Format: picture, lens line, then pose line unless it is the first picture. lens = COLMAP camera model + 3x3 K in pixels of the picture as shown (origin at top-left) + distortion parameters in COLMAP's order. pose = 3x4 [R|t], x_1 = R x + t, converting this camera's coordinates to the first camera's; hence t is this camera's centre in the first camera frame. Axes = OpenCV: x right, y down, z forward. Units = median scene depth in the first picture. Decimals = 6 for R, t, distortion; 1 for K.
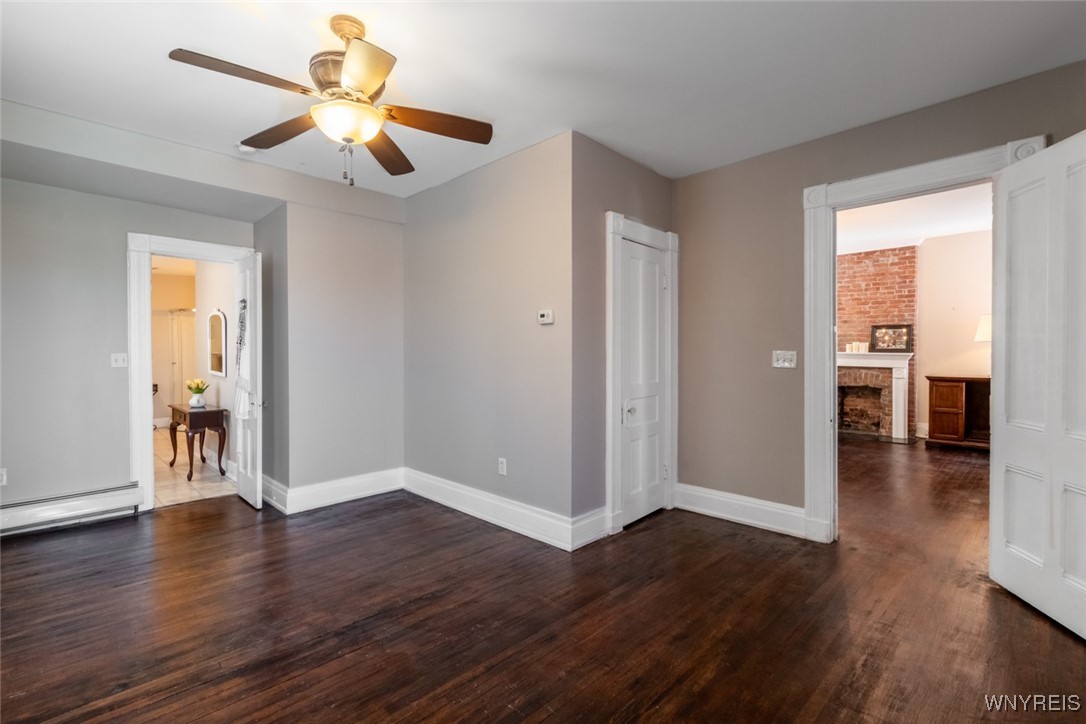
lens RADIAL K [[490.9, 0, 546.1], [0, 490.9, 356.2], [0, 0, 1]] dist [0.010215, 0.000023]
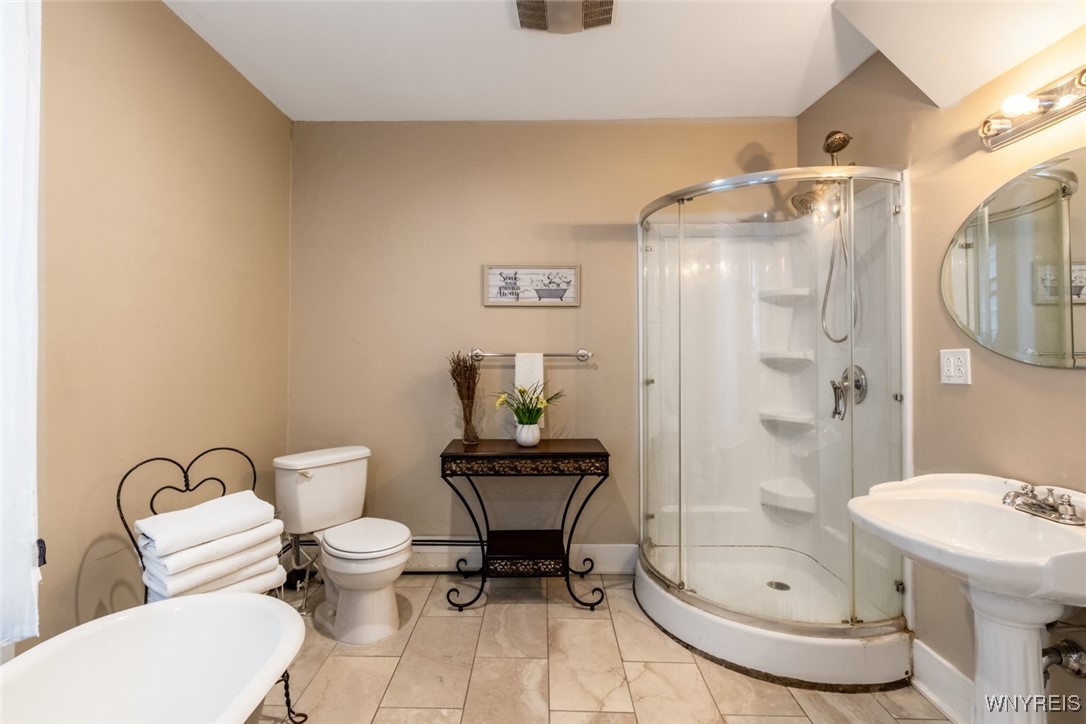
lens RADIAL K [[500.0, 0, 538.0], [0, 500.0, 361.3], [0, 0, 1]] dist [-0.000103, 0.000188]
pose [[0.693531, 0.016133, -0.720246, -0.841638], [-0.019423, 0.999805, 0.003693, 0.001074], [0.720165, 0.011428, 0.693708, 1.067076]]
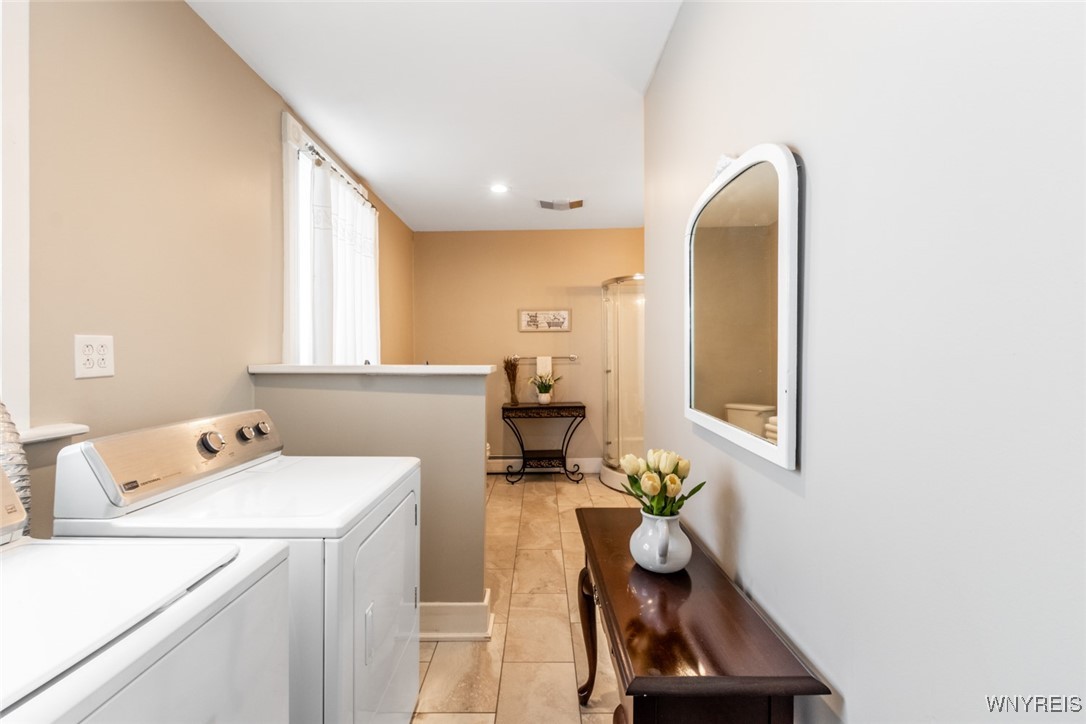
lens RADIAL K [[497.5, 0, 540.9], [0, 497.5, 359.3], [0, 0, 1]] dist [0.001444, 0.000316]
pose [[0.698517, 0.005628, -0.715571, -0.555021], [-0.009672, 0.999952, -0.001576, 0.001416], [0.715528, 0.008022, 0.698538, 0.762762]]
